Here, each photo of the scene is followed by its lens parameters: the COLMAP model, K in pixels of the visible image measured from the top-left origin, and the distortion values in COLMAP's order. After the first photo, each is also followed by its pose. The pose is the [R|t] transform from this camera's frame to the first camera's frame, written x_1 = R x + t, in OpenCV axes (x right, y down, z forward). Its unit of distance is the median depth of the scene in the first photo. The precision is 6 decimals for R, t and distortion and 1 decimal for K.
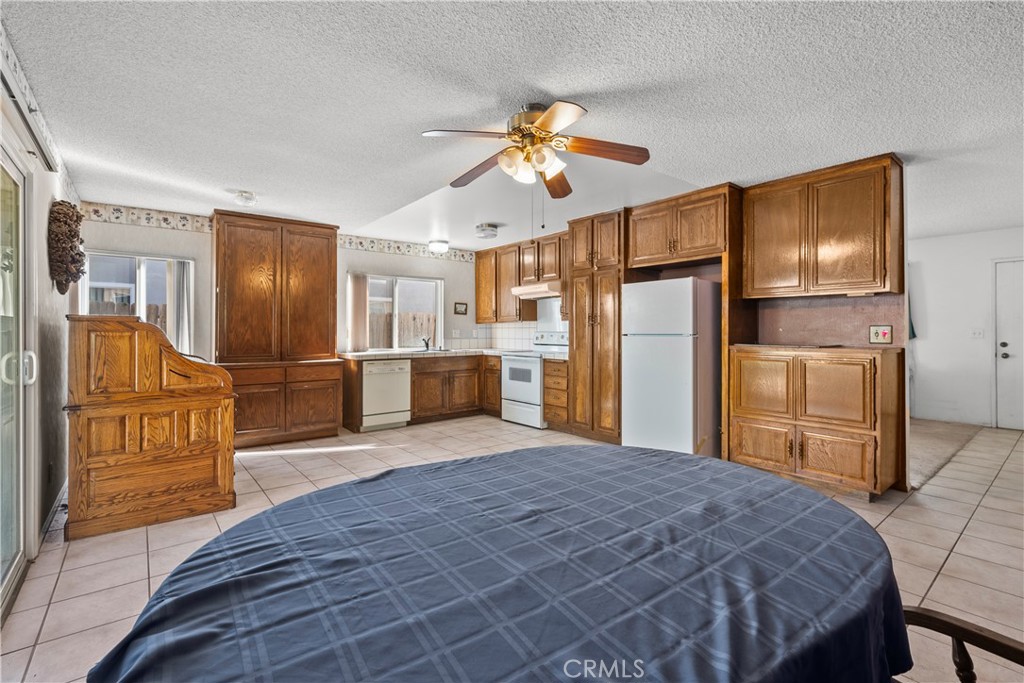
lens RADIAL K [[458.1, 0, 512.2], [0, 458.1, 331.4], [0, 0, 1]] dist [0.001862, 0.000082]
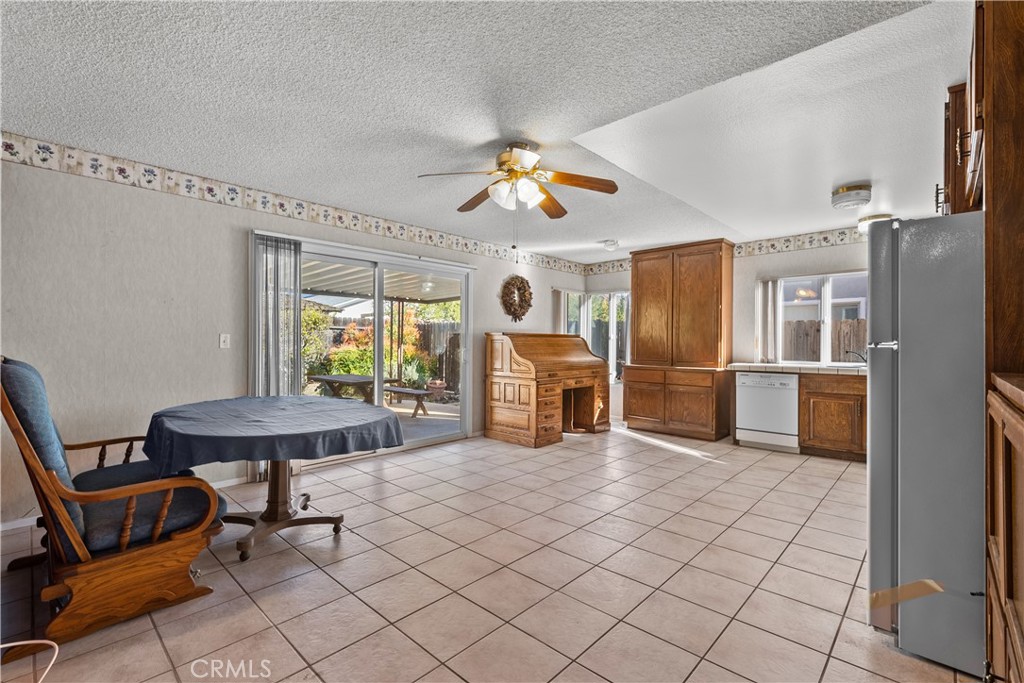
lens RADIAL K [[458.1, 0, 512.6], [0, 458.1, 343.0], [0, 0, 1]] dist [0.001862, 0.000082]
pose [[0.133710, -0.000034, -0.991020, 0.581375], [-0.005392, 0.999985, -0.000761, 0.007833], [0.991006, 0.005446, 0.133708, 0.405822]]
